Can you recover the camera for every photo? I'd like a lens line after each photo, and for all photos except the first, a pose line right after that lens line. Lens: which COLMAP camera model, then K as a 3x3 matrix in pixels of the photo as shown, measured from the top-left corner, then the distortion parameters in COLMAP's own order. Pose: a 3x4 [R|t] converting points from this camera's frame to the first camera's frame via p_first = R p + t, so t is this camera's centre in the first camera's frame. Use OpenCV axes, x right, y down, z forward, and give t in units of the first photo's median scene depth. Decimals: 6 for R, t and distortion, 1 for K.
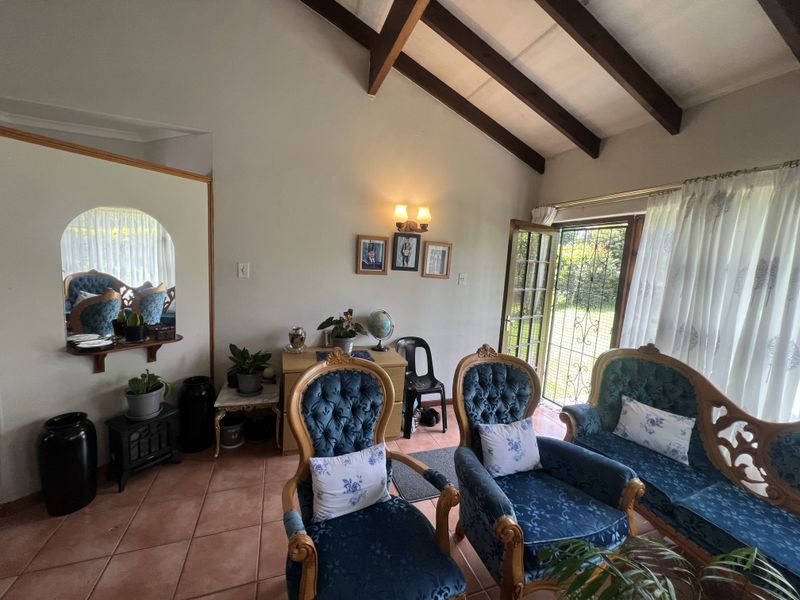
lens RADIAL K [[320.4, 0, 402.0], [0, 320.4, 297.3], [0, 0, 1]] dist [-0.000575, 0.000401]
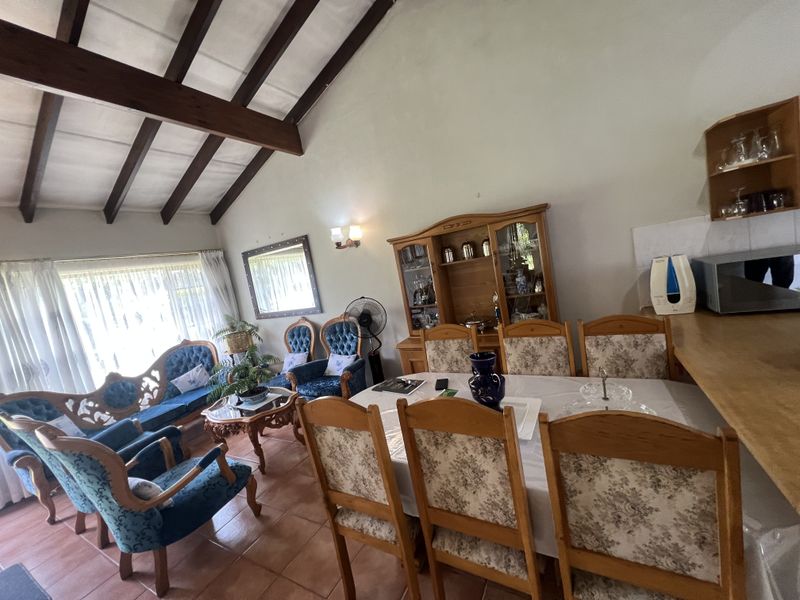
lens RADIAL K [[320.4, 0, 398.6], [0, 320.4, 299.0], [0, 0, 1]] dist [-0.000575, 0.000401]
pose [[-0.643258, -0.032607, 0.764955, -1.280631], [0.222326, 0.948090, 0.227369, -0.141411], [-0.732660, 0.316326, -0.602617, 0.572216]]
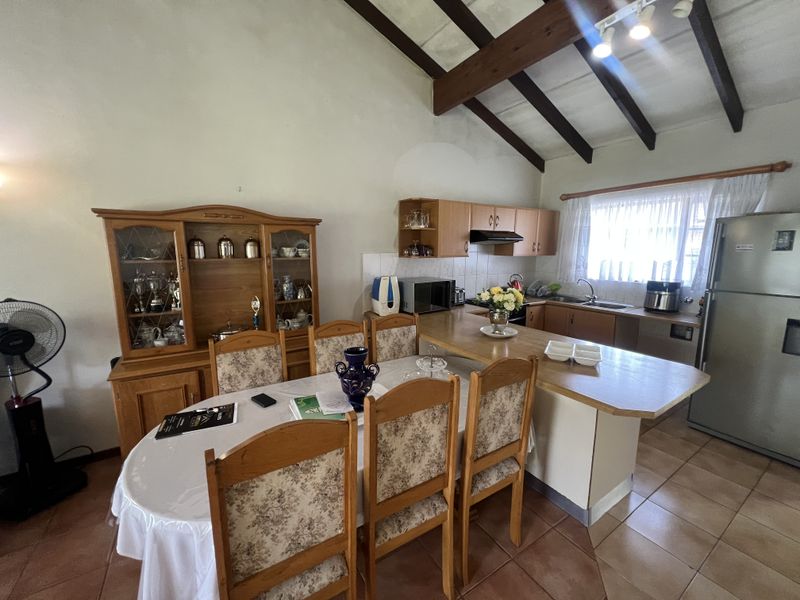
lens RADIAL K [[320.4, 0, 396.6], [0, 320.4, 297.0], [0, 0, 1]] dist [-0.000575, 0.000401]
pose [[-0.977789, -0.032502, -0.207057, -0.767317], [-0.085735, 0.963495, 0.253626, -0.140446], [0.191255, 0.265745, -0.944882, 0.753041]]
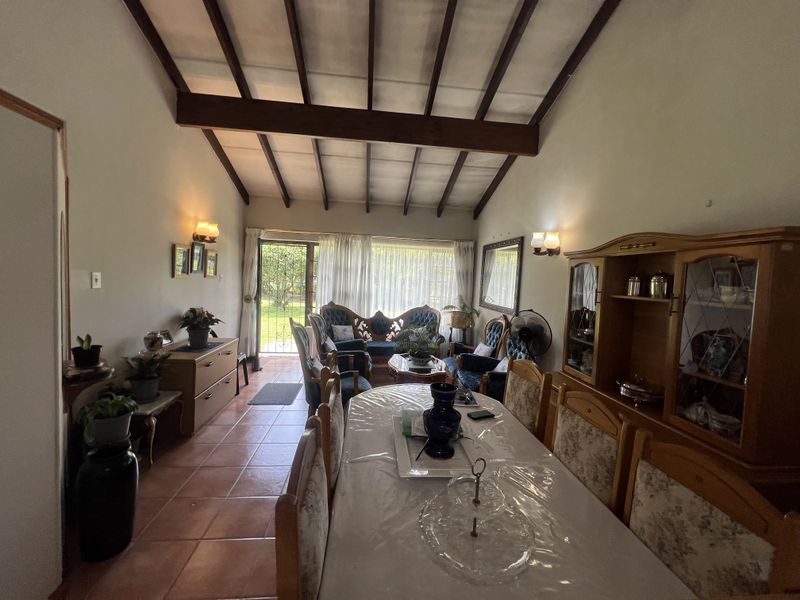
lens RADIAL K [[320.4, 0, 397.5], [0, 320.4, 299.1], [0, 0, 1]] dist [-0.000575, 0.000401]
pose [[0.255309, -0.117758, 0.959661, -1.513345], [0.081069, 0.991667, 0.100118, -0.071453], [-0.963455, 0.052238, 0.262728, -0.077452]]
